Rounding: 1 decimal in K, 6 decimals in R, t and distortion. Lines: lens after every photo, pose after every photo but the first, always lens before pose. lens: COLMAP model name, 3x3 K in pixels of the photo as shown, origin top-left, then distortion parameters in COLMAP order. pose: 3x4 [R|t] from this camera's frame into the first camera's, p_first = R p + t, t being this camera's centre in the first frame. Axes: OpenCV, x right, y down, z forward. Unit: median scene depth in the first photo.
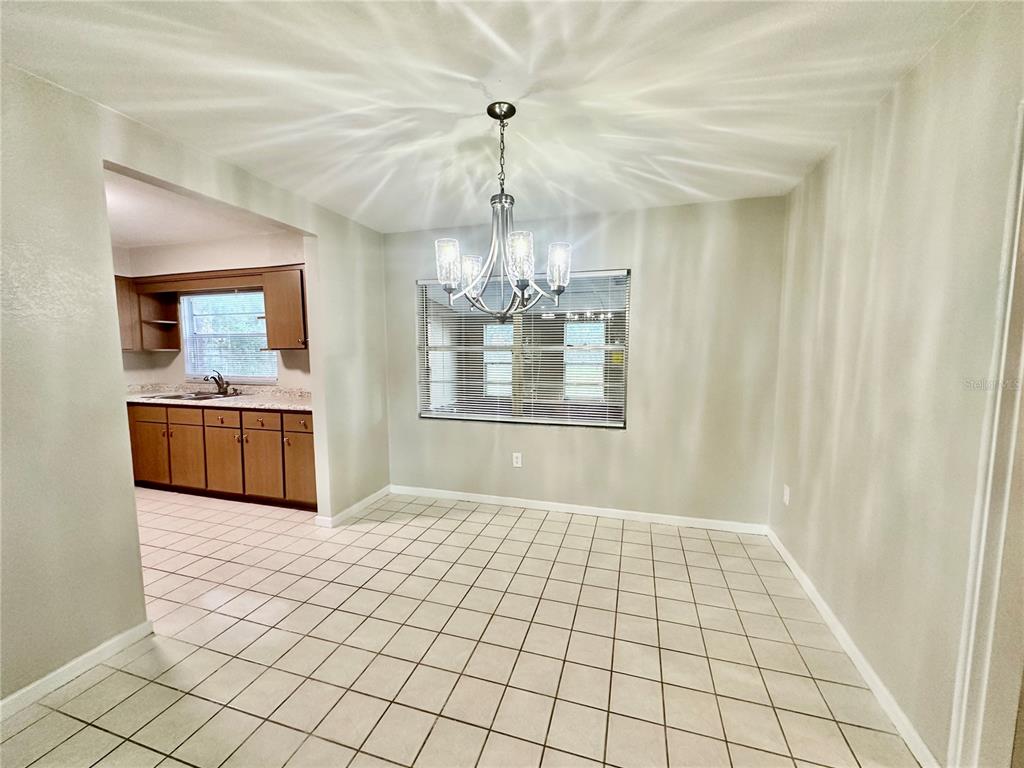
lens RADIAL K [[407.9, 0, 512.8], [0, 407.9, 382.6], [0, 0, 1]] dist [-0.005504, 0.002061]
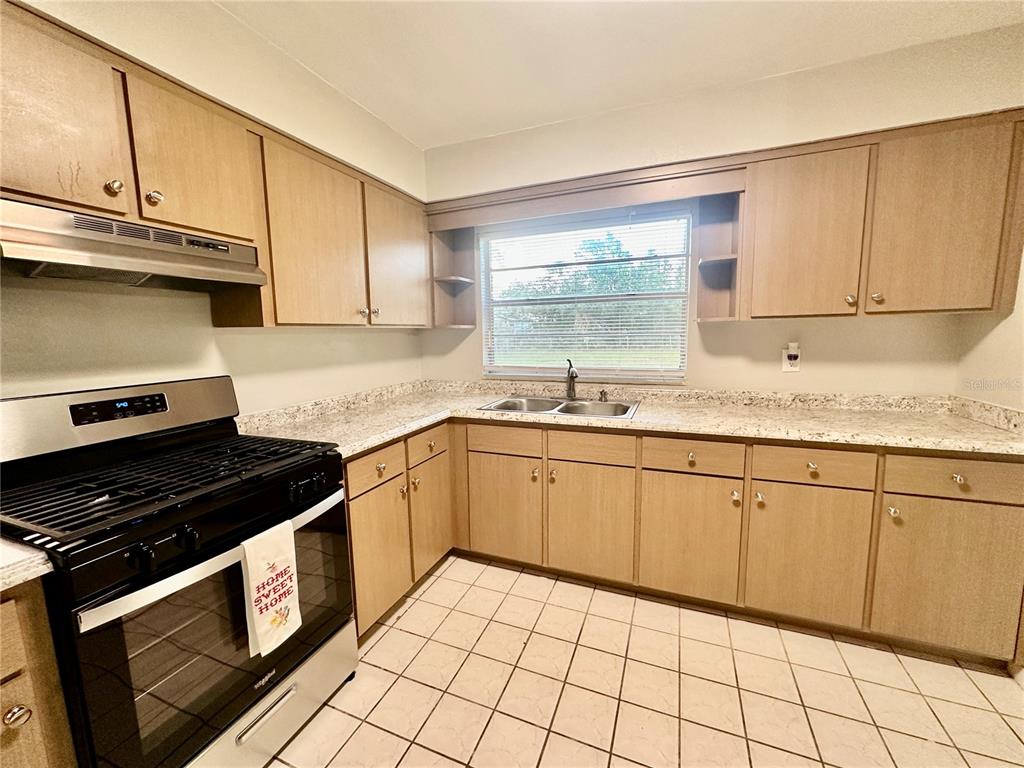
lens RADIAL K [[407.9, 0, 508.2], [0, 407.9, 384.9], [0, 0, 1]] dist [-0.005504, 0.002061]
pose [[0.995299, -0.003083, -0.096797, -0.754982], [0.007671, 0.998862, 0.047067, -0.021403], [0.096541, -0.047589, 0.994191, 0.408186]]
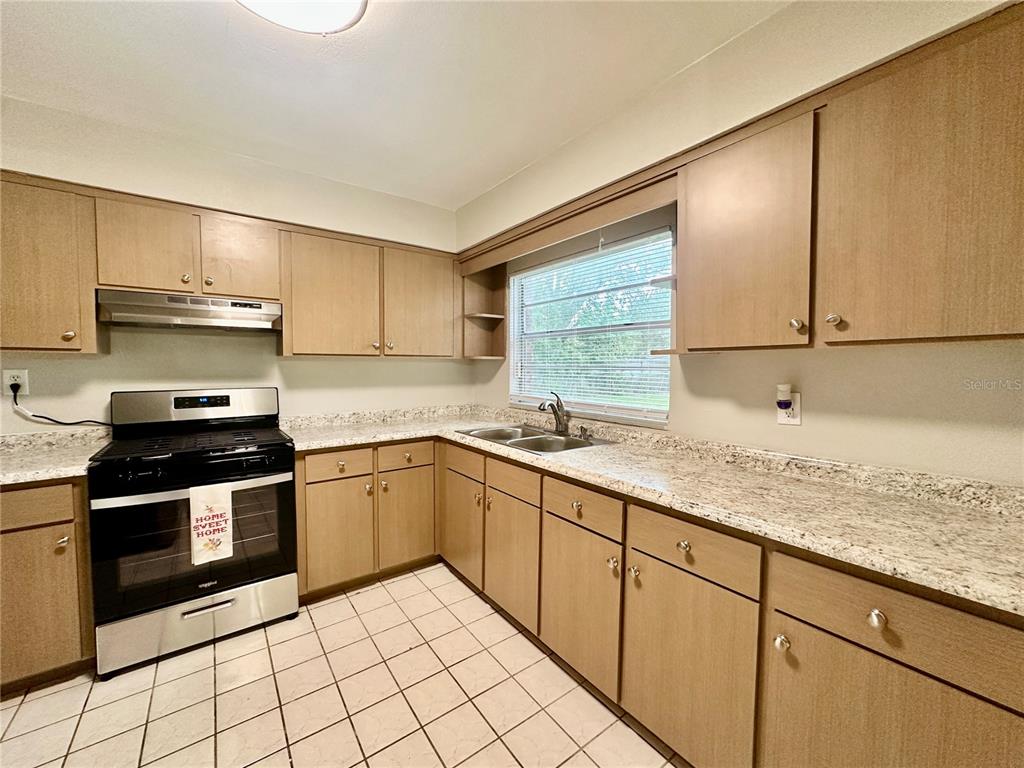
lens RADIAL K [[407.9, 0, 510.7], [0, 407.9, 384.4], [0, 0, 1]] dist [-0.005504, 0.002061]
pose [[0.798673, 0.033955, -0.600807, -0.433905], [-0.054778, 0.998364, -0.016396, -0.027557], [0.599267, 0.046006, 0.799226, 0.503730]]
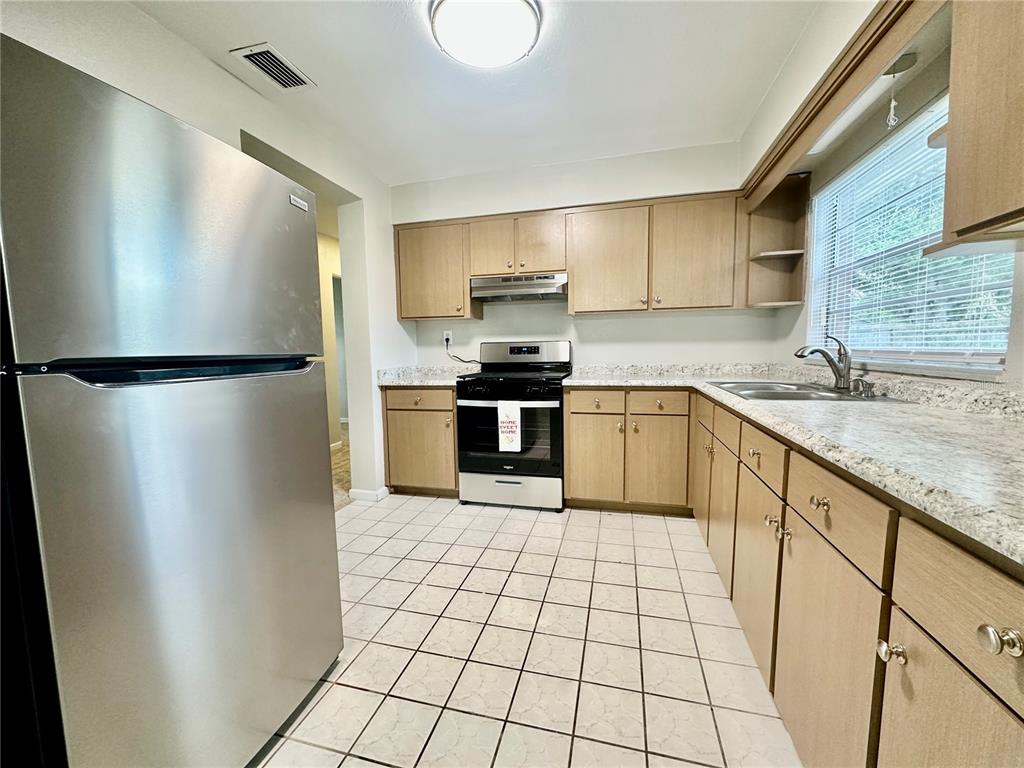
lens RADIAL K [[407.9, 0, 511.9], [0, 407.9, 384.9], [0, 0, 1]] dist [-0.005504, 0.002061]
pose [[0.033404, 0.092729, -0.995131, -0.303987], [-0.066894, 0.993661, 0.090347, 0.005764], [0.997201, 0.063551, 0.039395, 0.640901]]
